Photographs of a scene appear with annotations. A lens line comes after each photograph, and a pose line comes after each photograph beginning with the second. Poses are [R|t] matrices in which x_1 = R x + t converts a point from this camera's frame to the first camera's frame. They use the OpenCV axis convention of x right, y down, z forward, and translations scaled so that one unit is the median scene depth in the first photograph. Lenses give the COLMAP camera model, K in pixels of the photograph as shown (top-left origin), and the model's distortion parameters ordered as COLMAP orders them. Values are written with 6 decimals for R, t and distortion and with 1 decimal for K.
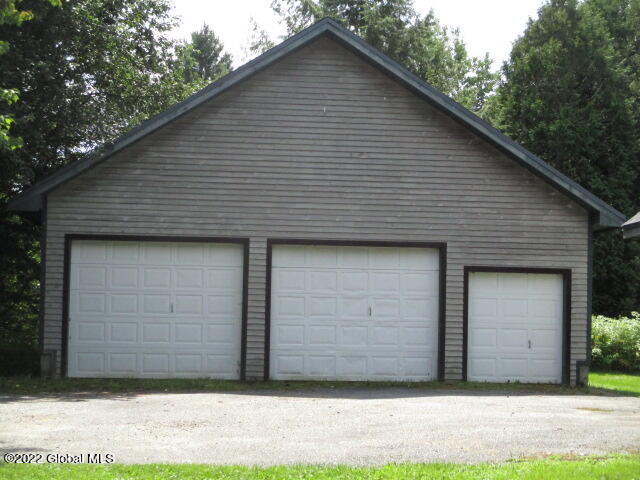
lens RADIAL K [[1176.3, 0, 320.2], [0, 1176.3, 240.2], [0, 0, 1]] dist [-0.022600, 0.000000]
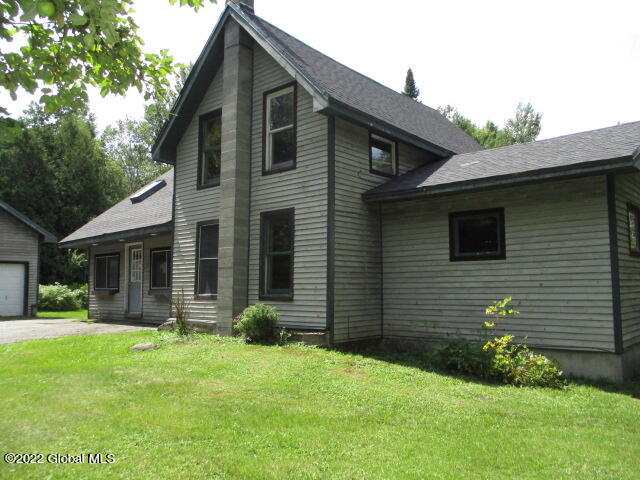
lens RADIAL K [[527.9, 0, 320.3], [0, 527.9, 238.1], [0, 0, 1]] dist [-0.028325, 0.003999]
pose [[0.744691, 0.032041, 0.666640, -0.012848], [-0.017644, 0.999443, -0.028327, -0.000317], [-0.667176, 0.009332, 0.744841, -0.028038]]
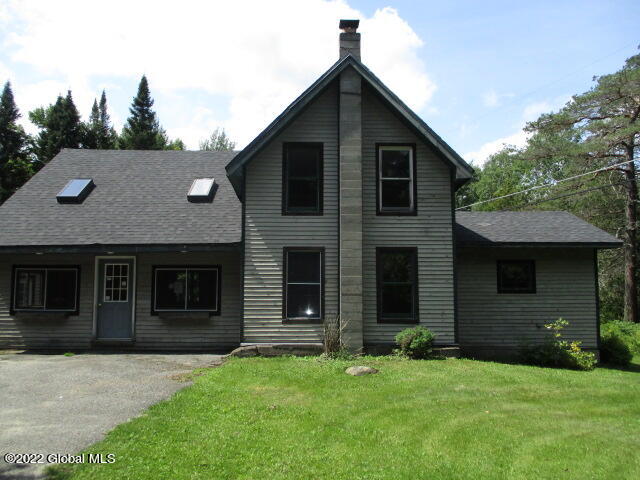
lens RADIAL K [[527.9, 0, 321.3], [0, 527.9, 240.1], [0, 0, 1]] dist [-0.028325, 0.003999]
pose [[0.100660, 0.079436, 0.991745, -0.133255], [-0.064662, 0.995222, -0.073152, 0.000210], [-0.992817, -0.056765, 0.105315, 0.141171]]
